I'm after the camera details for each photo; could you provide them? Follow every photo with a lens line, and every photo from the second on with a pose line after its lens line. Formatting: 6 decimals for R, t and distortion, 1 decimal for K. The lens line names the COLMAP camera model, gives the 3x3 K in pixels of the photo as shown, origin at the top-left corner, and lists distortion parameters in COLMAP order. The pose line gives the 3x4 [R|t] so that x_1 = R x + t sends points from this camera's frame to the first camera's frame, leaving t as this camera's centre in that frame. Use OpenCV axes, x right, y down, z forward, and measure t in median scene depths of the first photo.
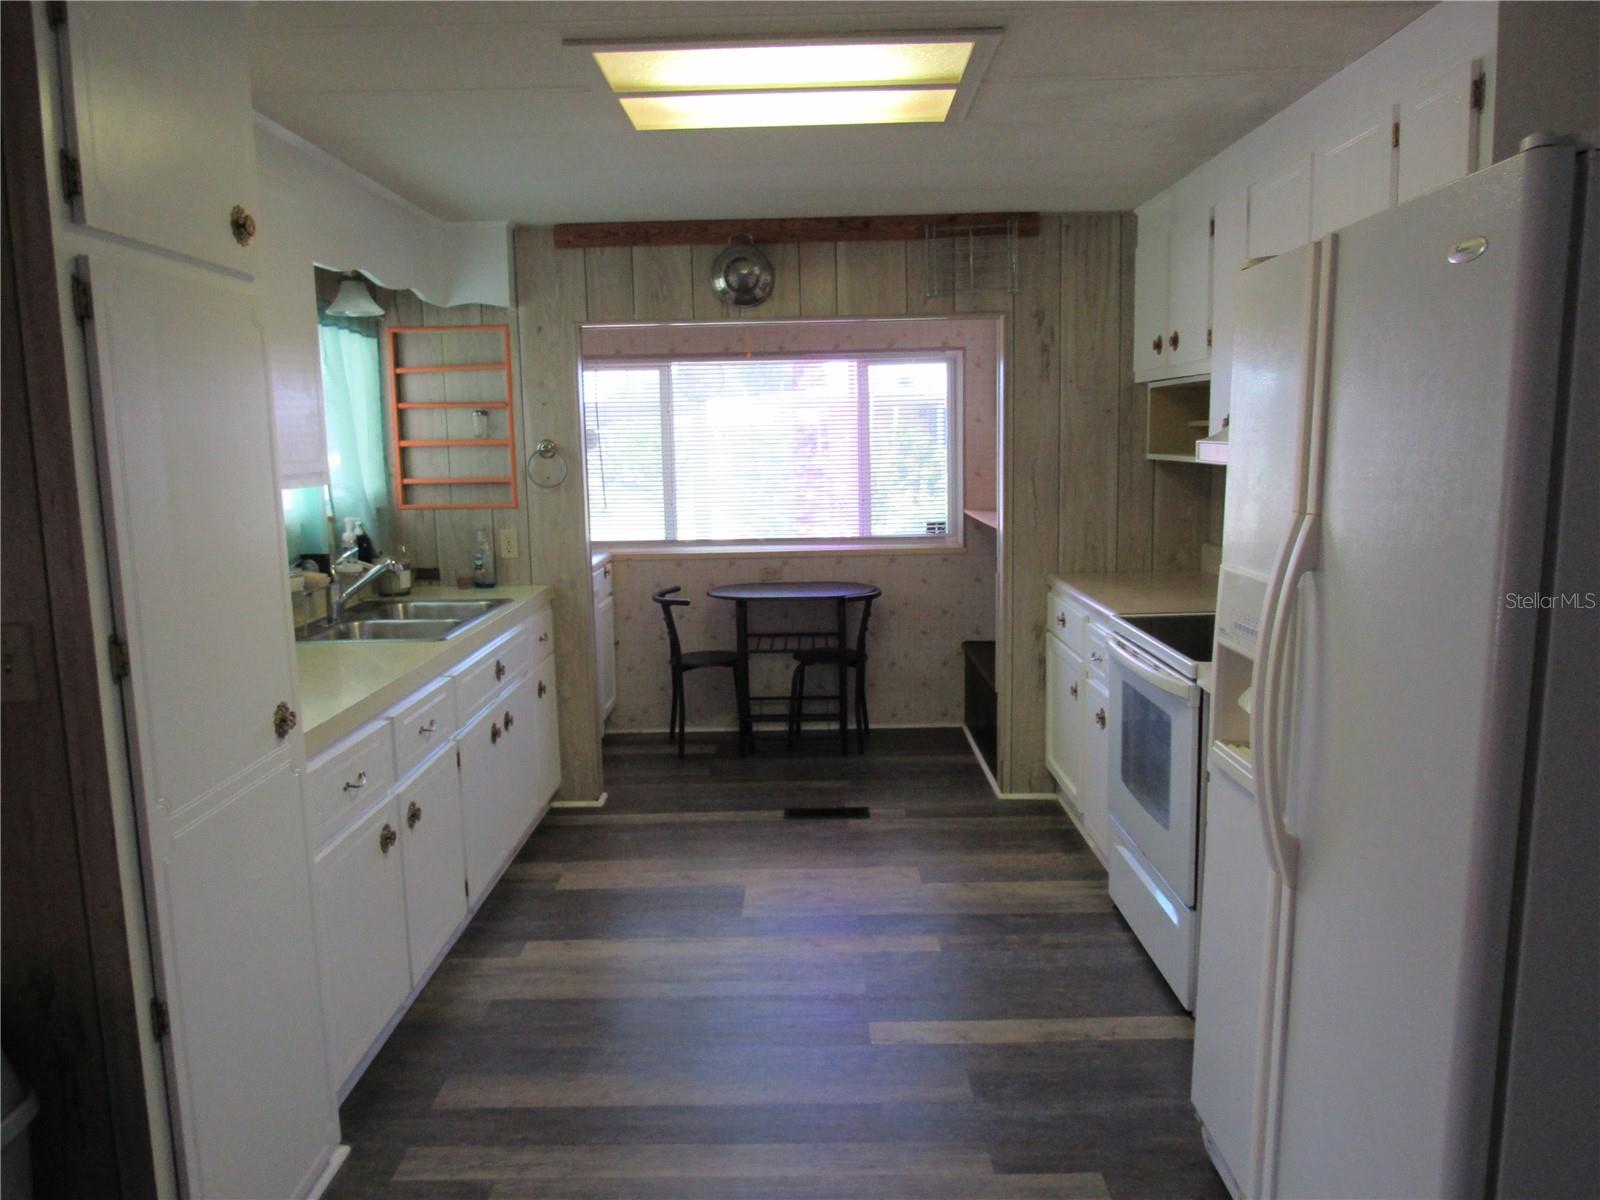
lens RADIAL K [[1150.3, 0, 800.6], [0, 1150.3, 598.6], [0, 0, 1]] dist [-0.036584, 0.031044]
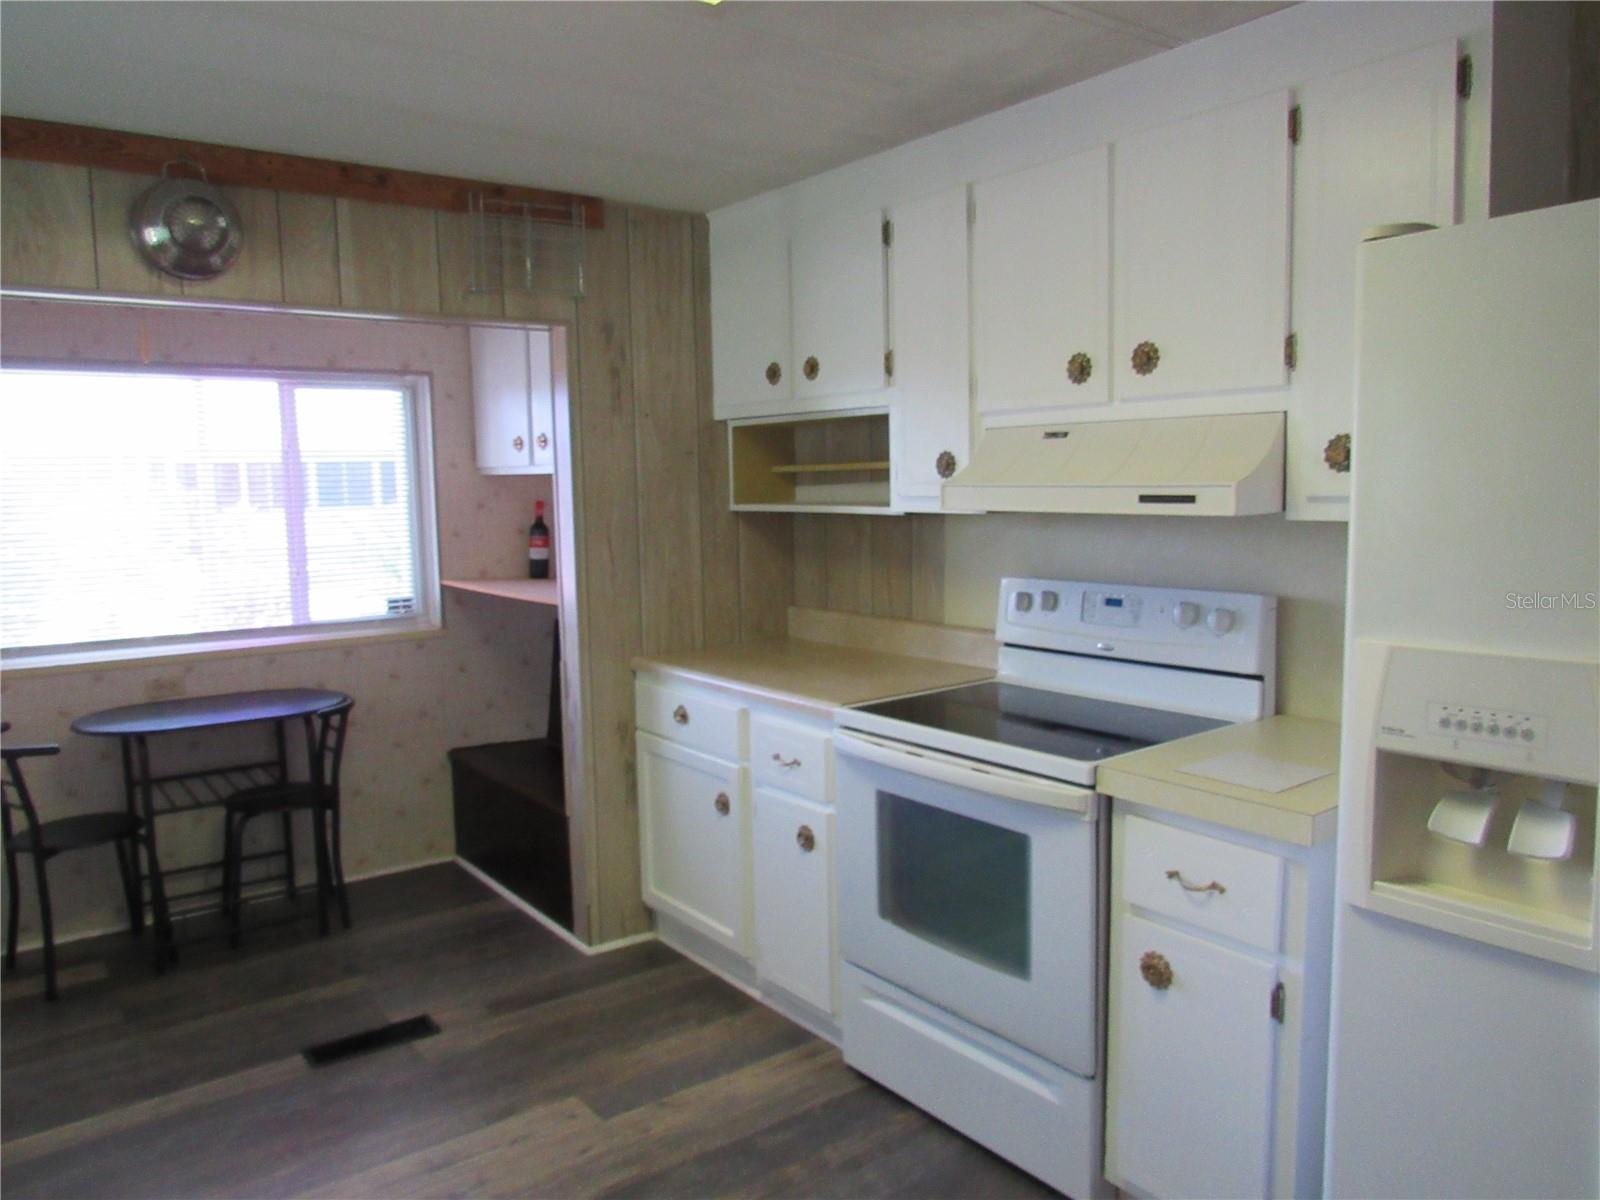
lens RADIAL K [[1150.3, 0, 792.0], [0, 1150.3, 604.2], [0, 0, 1]] dist [-0.036584, 0.031044]
pose [[0.793829, -0.057657, 0.605401, -0.175179], [0.085499, 0.996189, -0.017236, -0.035073], [-0.602100, 0.065444, 0.795734, 0.306352]]
